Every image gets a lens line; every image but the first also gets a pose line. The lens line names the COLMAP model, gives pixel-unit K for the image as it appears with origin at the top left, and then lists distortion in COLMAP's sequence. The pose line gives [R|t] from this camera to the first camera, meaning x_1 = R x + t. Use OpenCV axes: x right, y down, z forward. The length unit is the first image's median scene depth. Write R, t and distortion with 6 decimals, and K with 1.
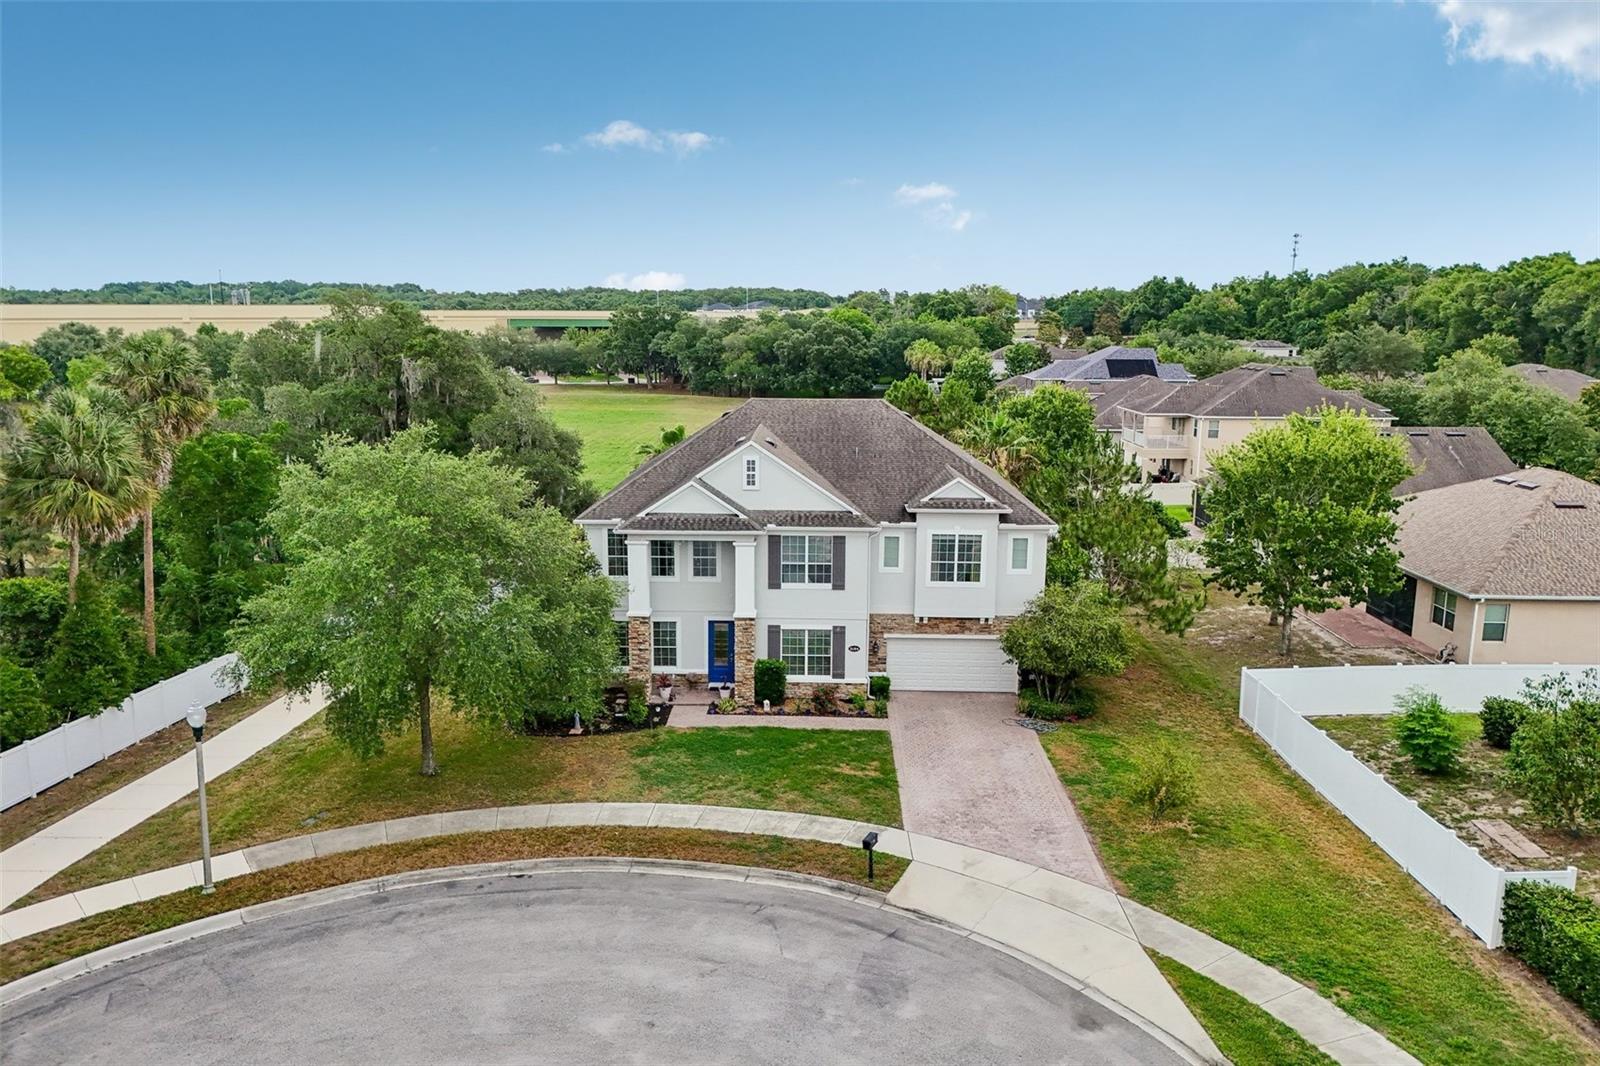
lens RADIAL K [[1146.1, 0, 800.0], [0, 1146.1, 533.0], [0, 0, 1]] dist [0.092525, -0.116165]
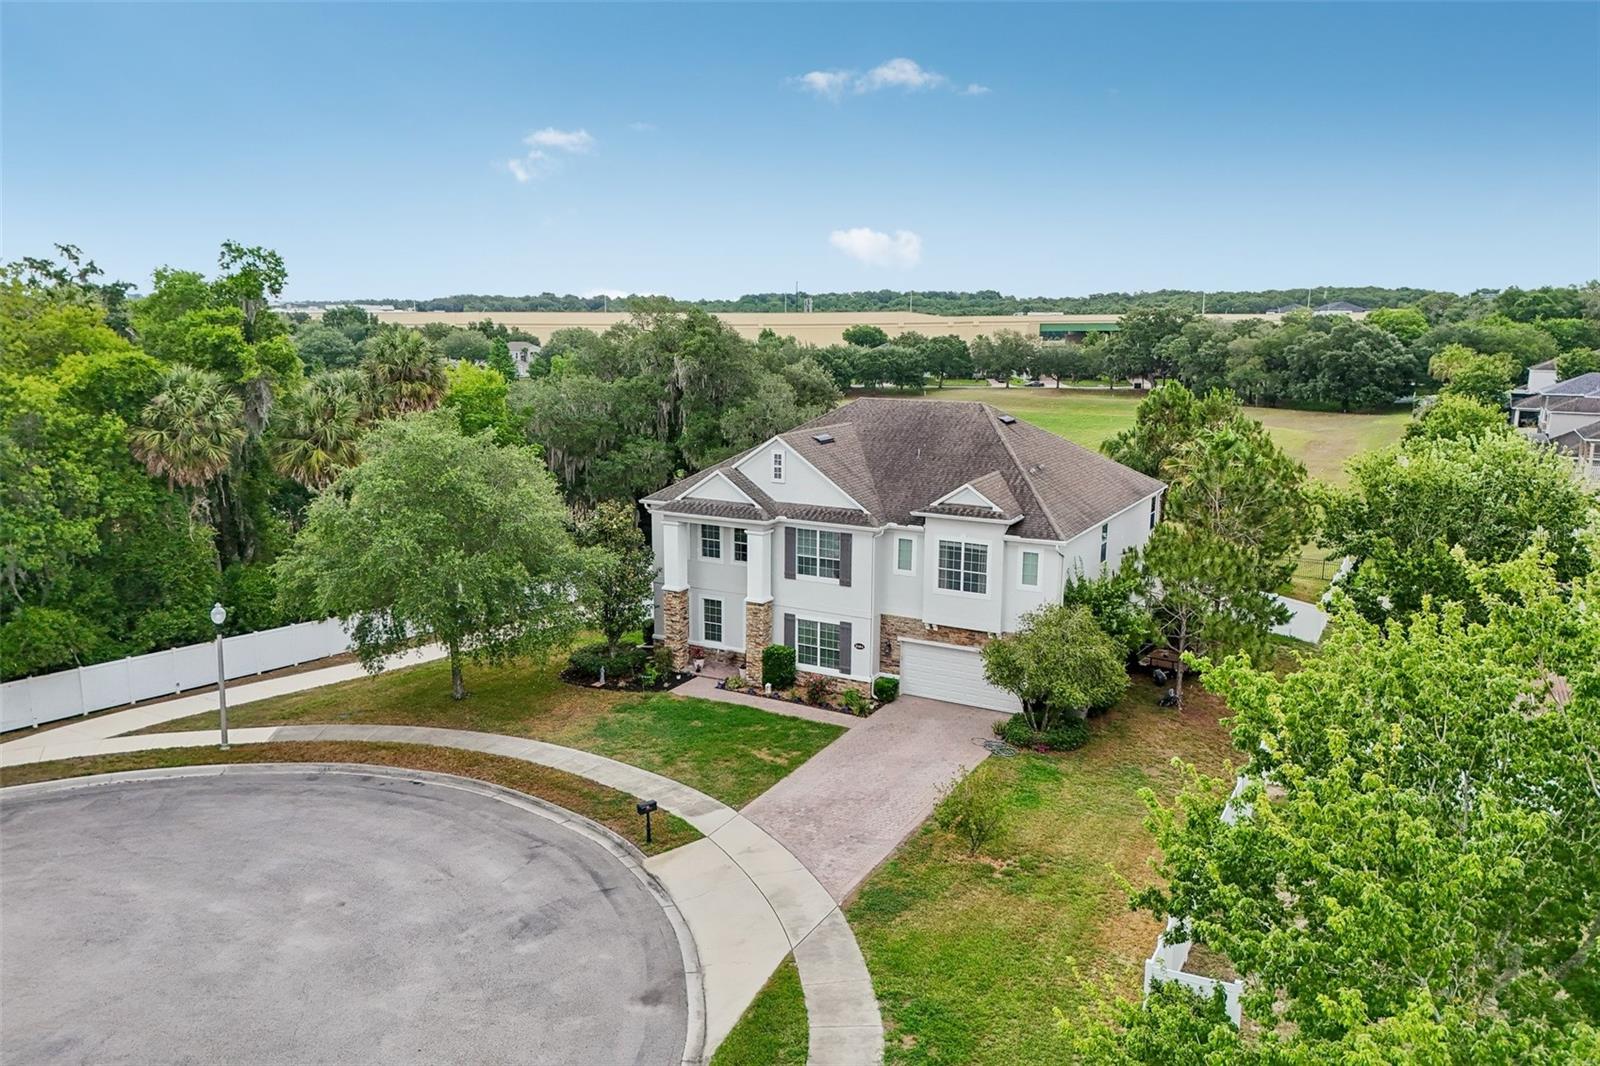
lens RADIAL K [[1146.1, 0, 800.0], [0, 1146.1, 533.0], [0, 0, 1]] dist [0.092525, -0.116165]
pose [[0.888787, 0.084072, -0.450544, 0.452218], [-0.085775, 0.996175, 0.016679, -0.010985], [0.450222, 0.023822, 0.892599, 0.073690]]
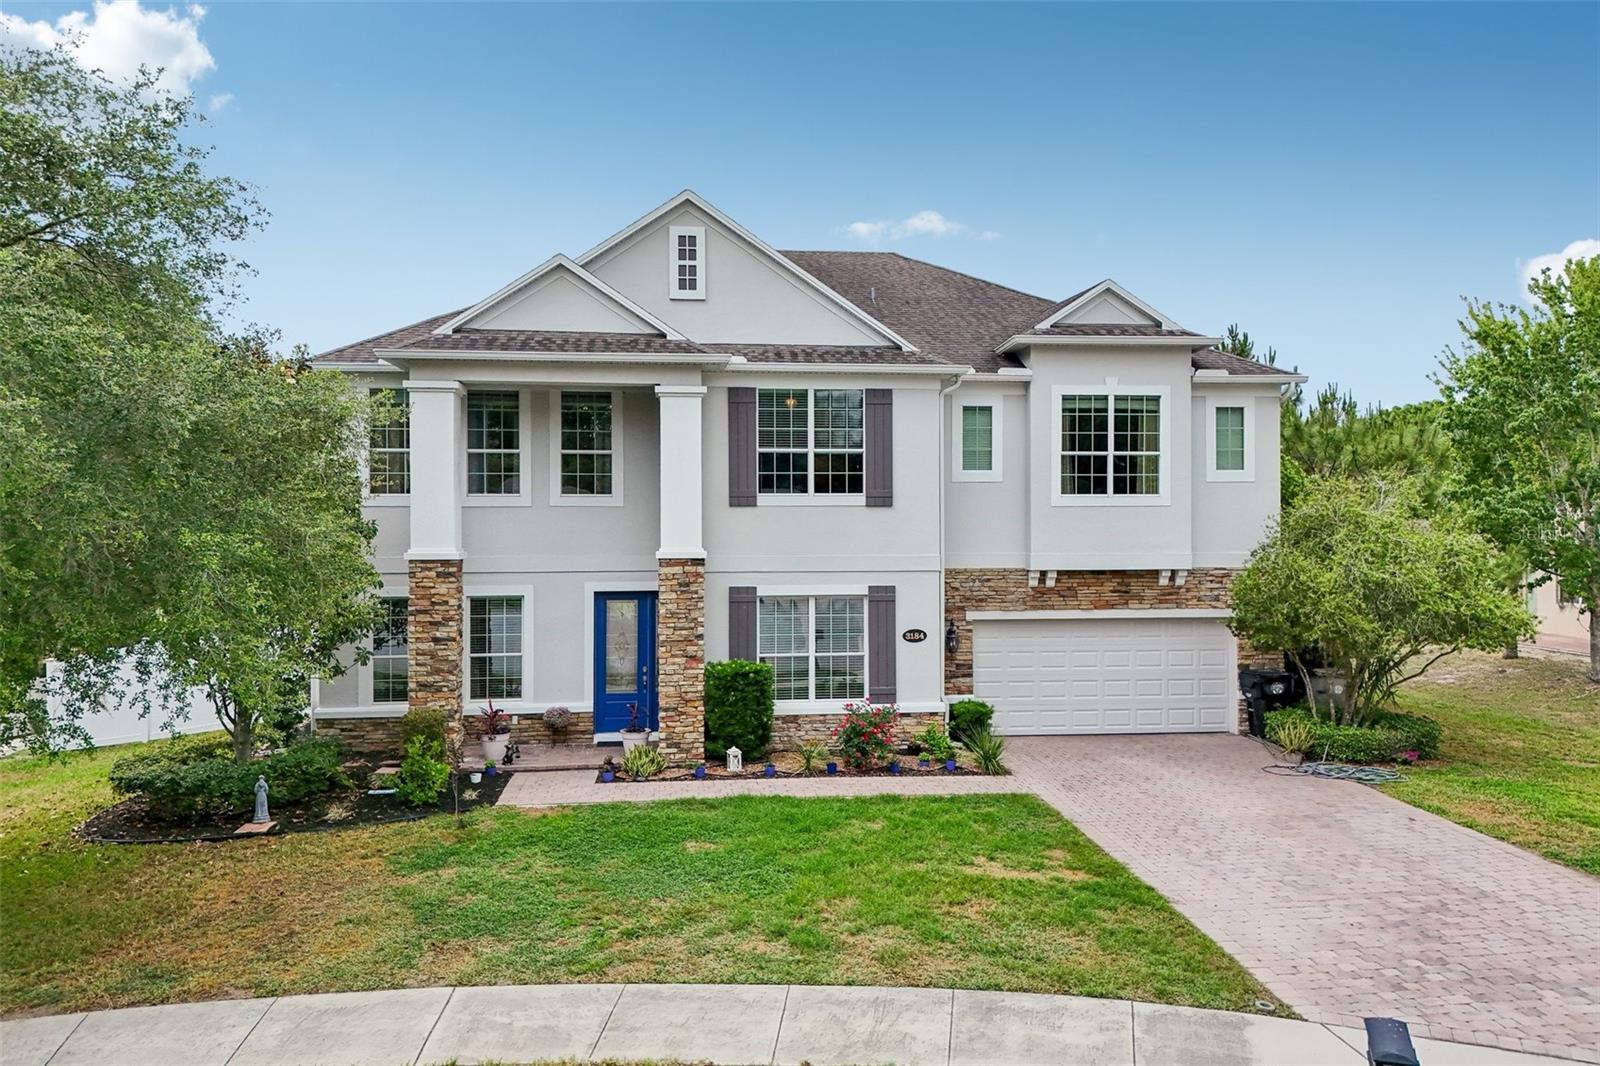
lens RADIAL K [[1183.3, 0, 804.7], [0, 1183.3, 519.7], [0, 0, 1]] dist [0.063073, -0.057852]
pose [[0.991332, -0.010404, 0.130968, -0.059824], [0.034031, 0.983171, -0.179491, 0.140628], [-0.126896, 0.182392, 0.975003, 0.534979]]
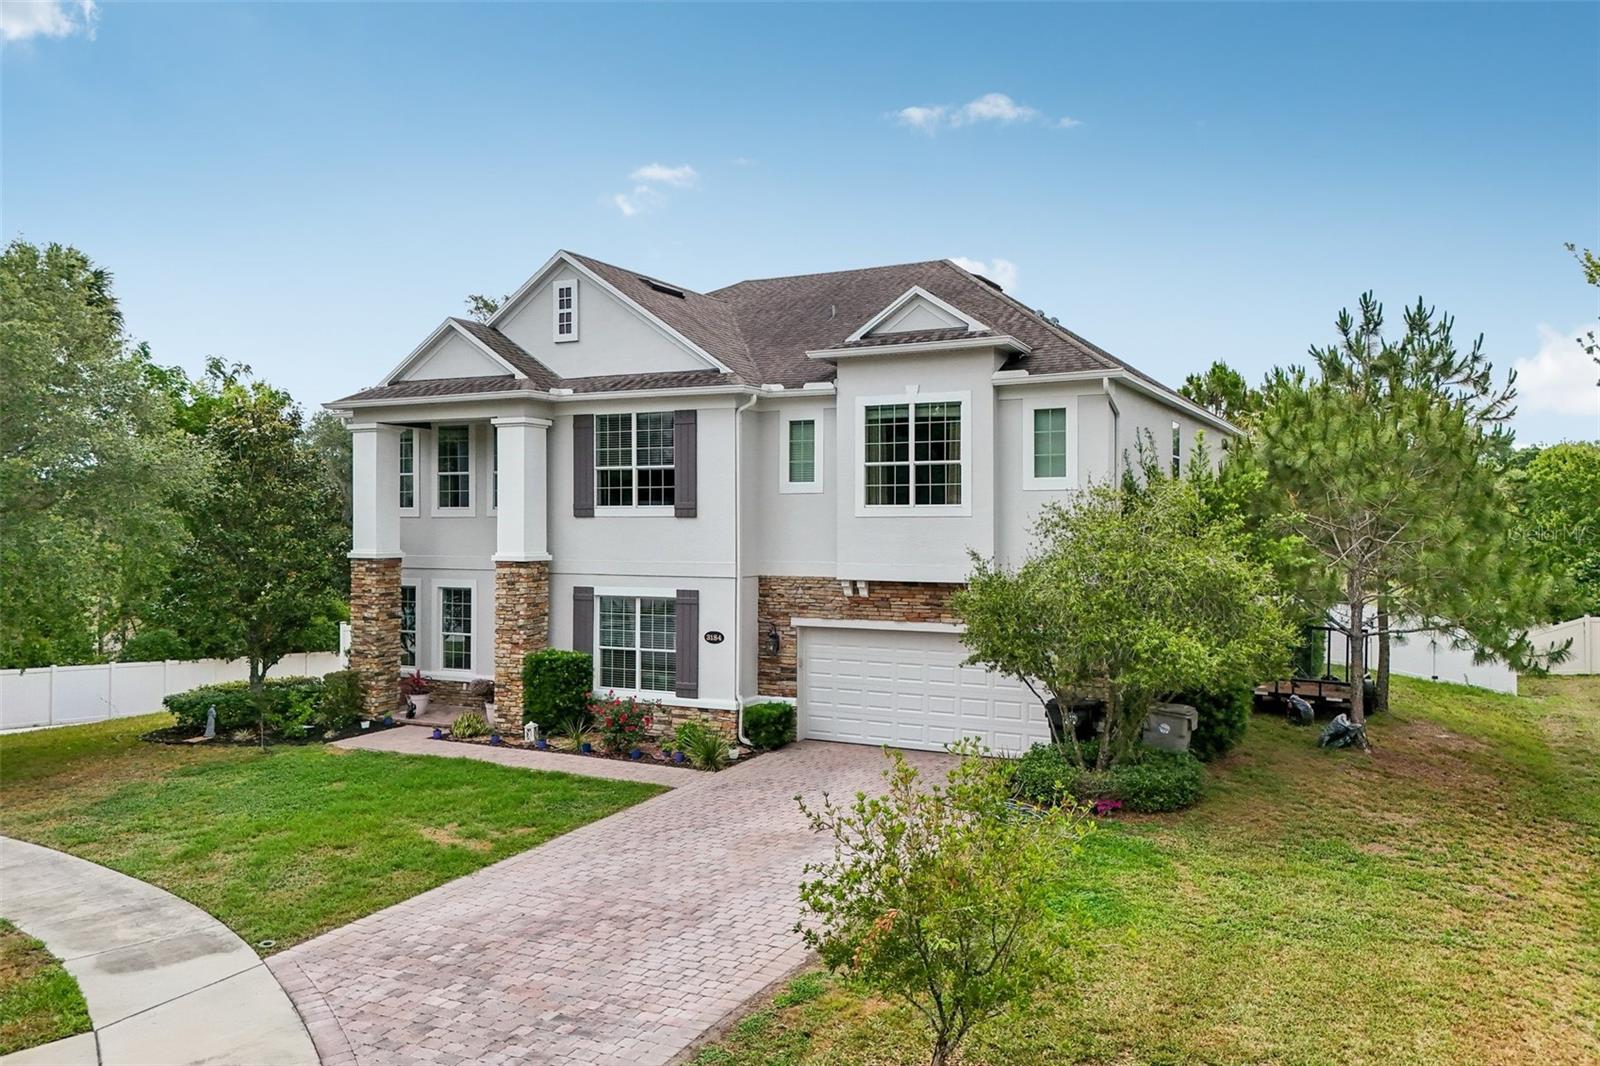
lens RADIAL K [[1184.6, 0, 807.9], [0, 1184.6, 504.7], [0, 0, 1]] dist [0.088920, -0.109629]
pose [[0.902199, -0.012969, -0.431125, 0.312135], [-0.070869, 0.981506, -0.177829, 0.134638], [0.425458, 0.190990, 0.884595, 0.553718]]
